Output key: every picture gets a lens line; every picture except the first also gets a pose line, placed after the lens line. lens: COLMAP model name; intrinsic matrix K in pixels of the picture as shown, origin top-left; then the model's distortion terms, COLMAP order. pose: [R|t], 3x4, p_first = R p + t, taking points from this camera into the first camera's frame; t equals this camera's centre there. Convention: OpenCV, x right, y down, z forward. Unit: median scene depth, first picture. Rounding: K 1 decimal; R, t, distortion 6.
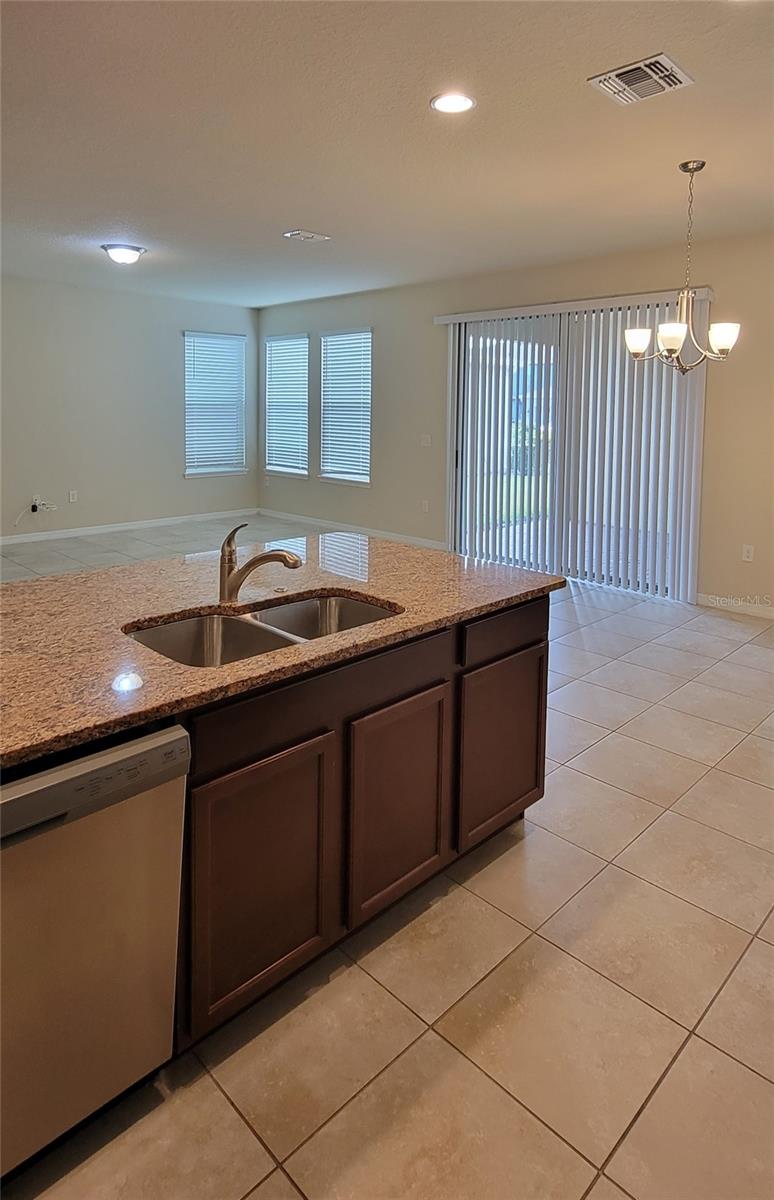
lens RADIAL K [[697.4, 0, 378.7], [0, 697.4, 449.0], [0, 0, 1]] dist [-0.003146, 0.000930]
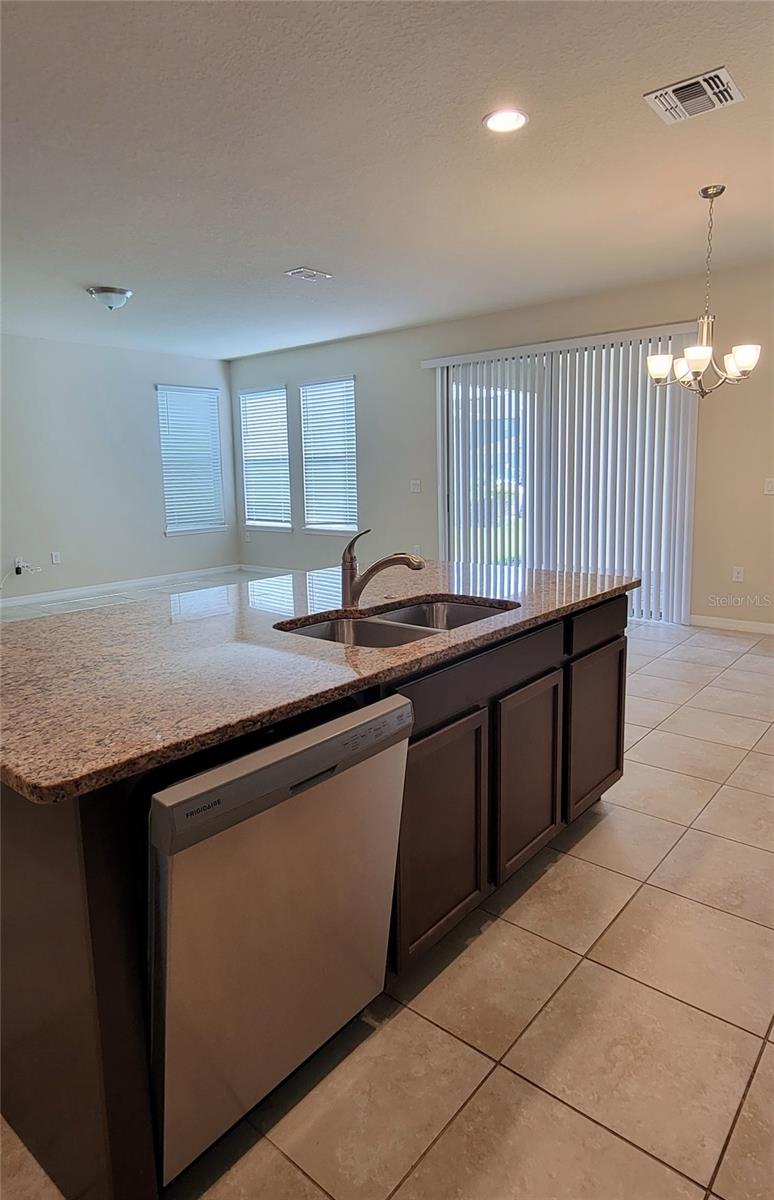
lens RADIAL K [[697.4, 0, 381.9], [0, 697.4, 563.0], [0, 0, 1]] dist [-0.003146, 0.000930]
pose [[0.995721, -0.044856, 0.080792, -0.142651], [0.038778, 0.996407, 0.075293, 0.043836], [-0.083879, -0.071838, 0.993883, -0.021962]]
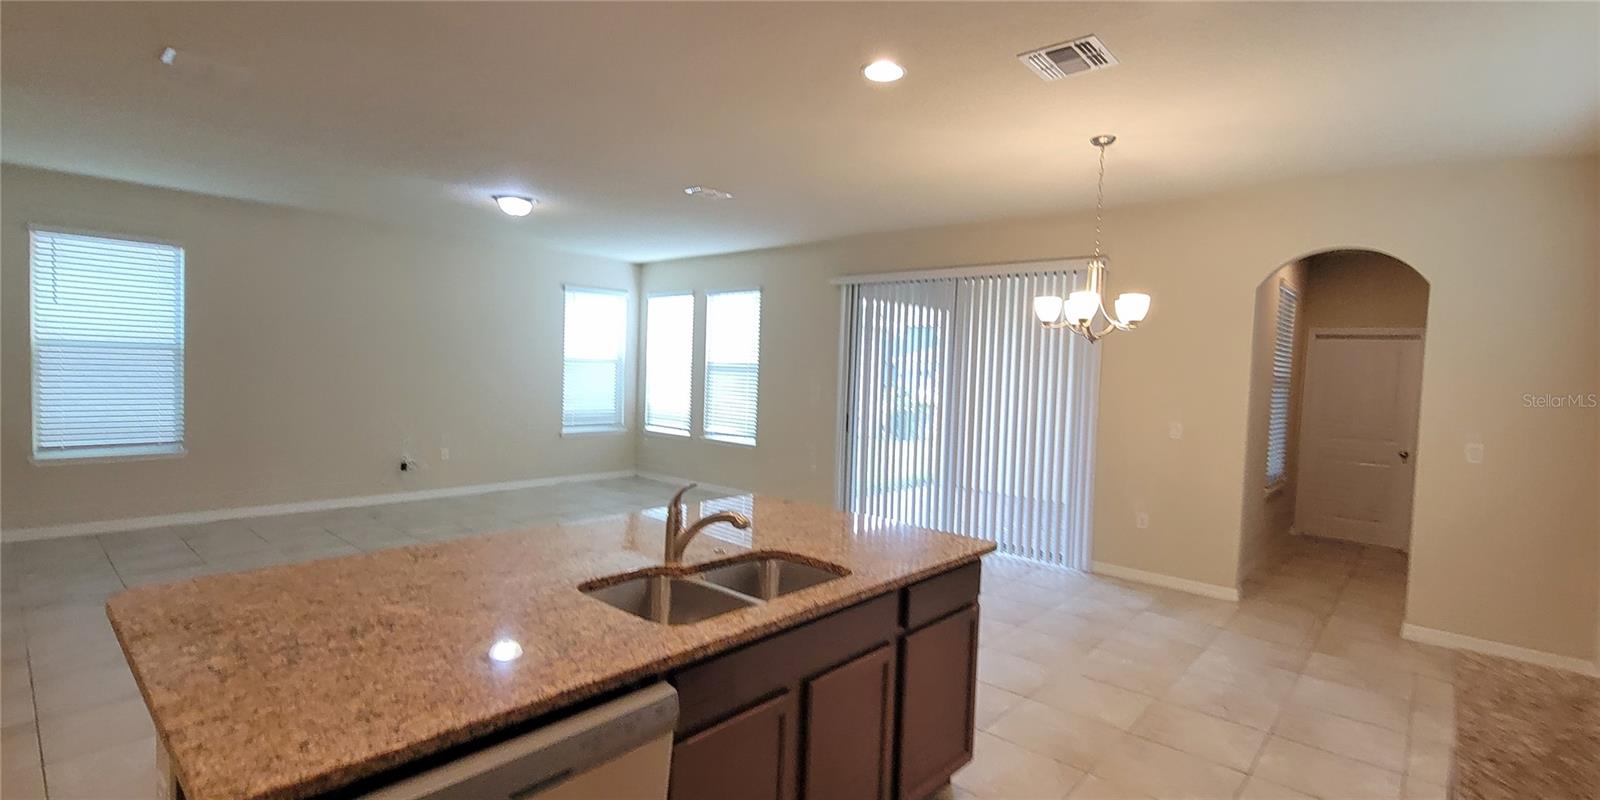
lens RADIAL K [[721.3, 0, 783.3], [0, 721.3, 394.9], [0, 0, 1]] dist [0.000263, -0.001629]
pose [[0.998374, 0.019784, 0.053460, -0.067804], [-0.018602, 0.999573, -0.022518, -0.000076], [-0.053883, 0.021487, 0.998316, -0.023646]]
